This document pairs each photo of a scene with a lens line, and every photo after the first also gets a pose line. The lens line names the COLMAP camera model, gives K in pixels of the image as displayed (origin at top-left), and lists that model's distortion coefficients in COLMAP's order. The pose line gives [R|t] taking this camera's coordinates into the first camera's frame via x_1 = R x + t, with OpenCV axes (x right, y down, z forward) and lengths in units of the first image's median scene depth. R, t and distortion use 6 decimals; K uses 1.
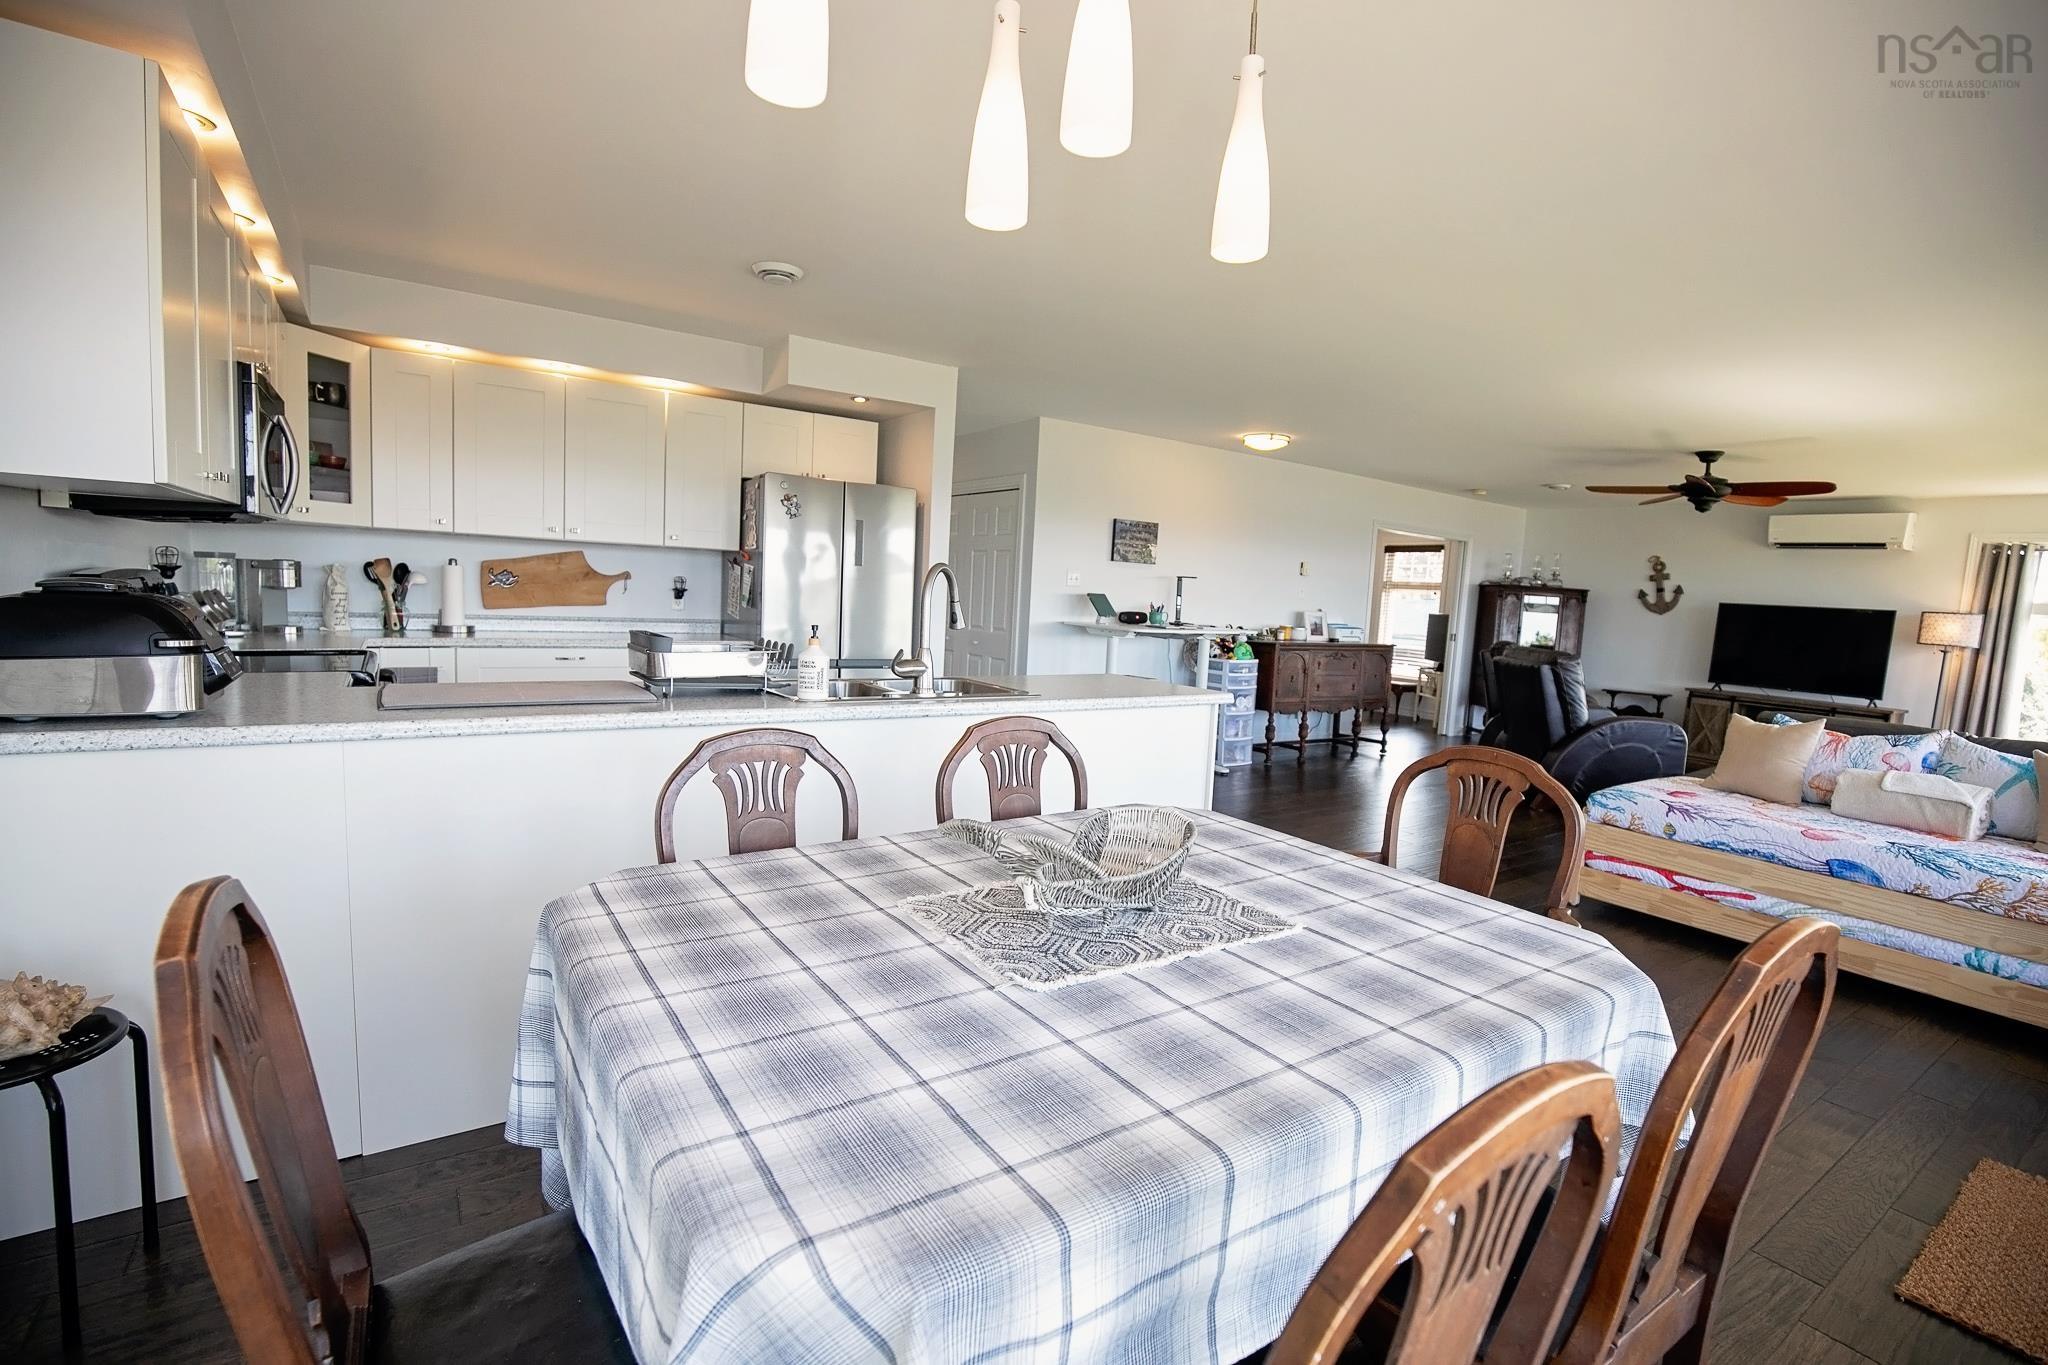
lens RADIAL K [[928.5, 0, 1024.3], [0, 928.5, 682.3], [0, 0, 1]] dist [-0.025834, 0.003895]
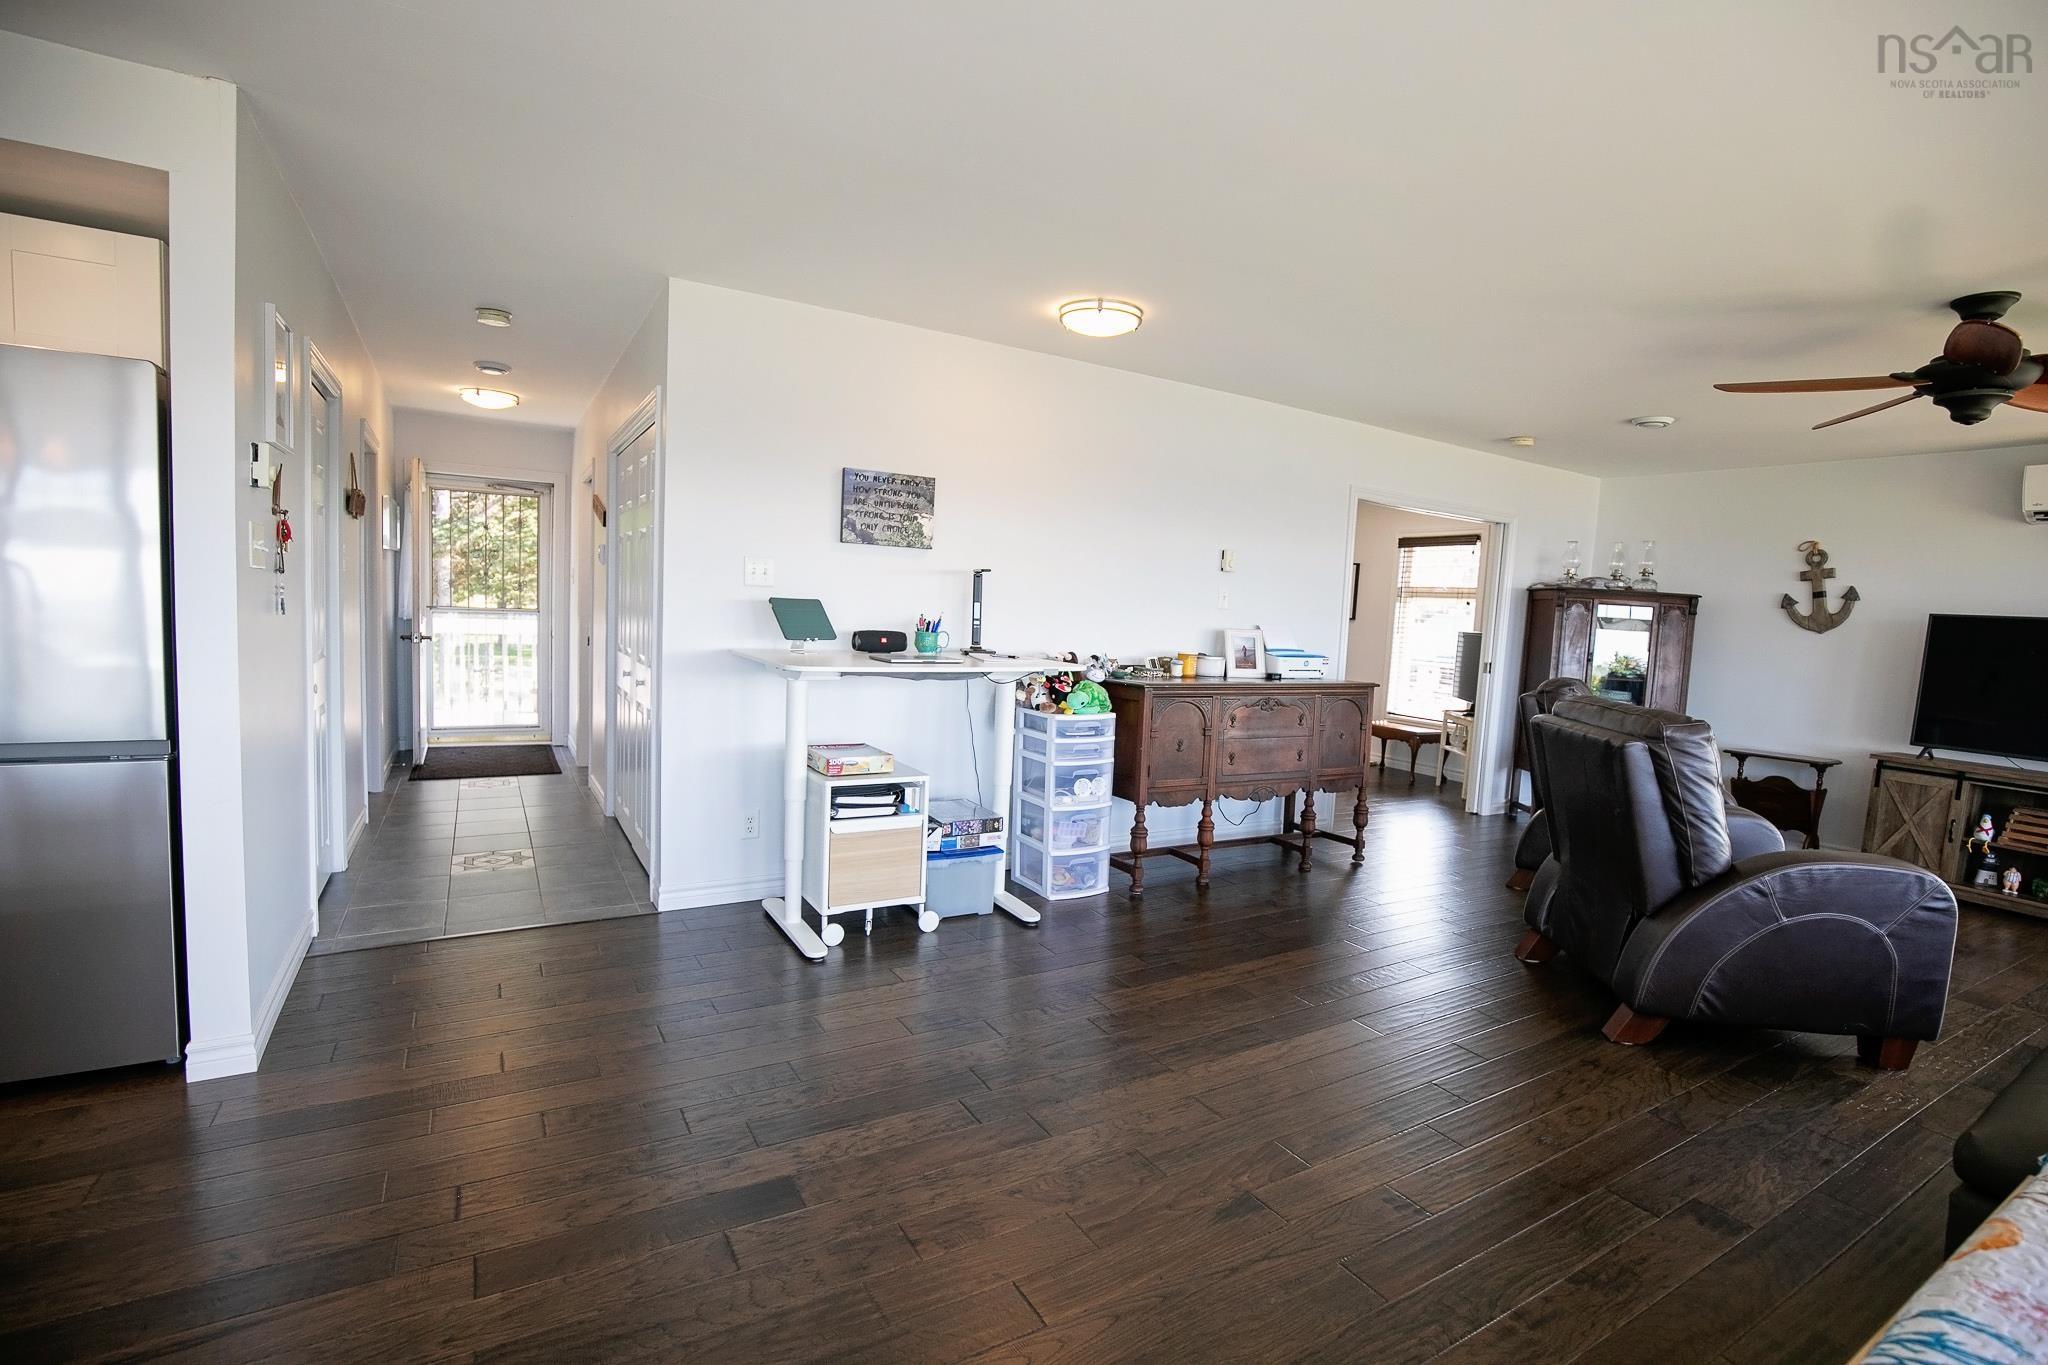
lens RADIAL K [[928.5, 0, 1022.9], [0, 928.5, 683.2], [0, 0, 1]] dist [-0.025834, 0.003895]
pose [[0.997726, 0.002880, -0.067343, 0.207941], [-0.004070, 0.999838, -0.017537, -0.029070], [0.067282, 0.017771, 0.997576, 0.372768]]
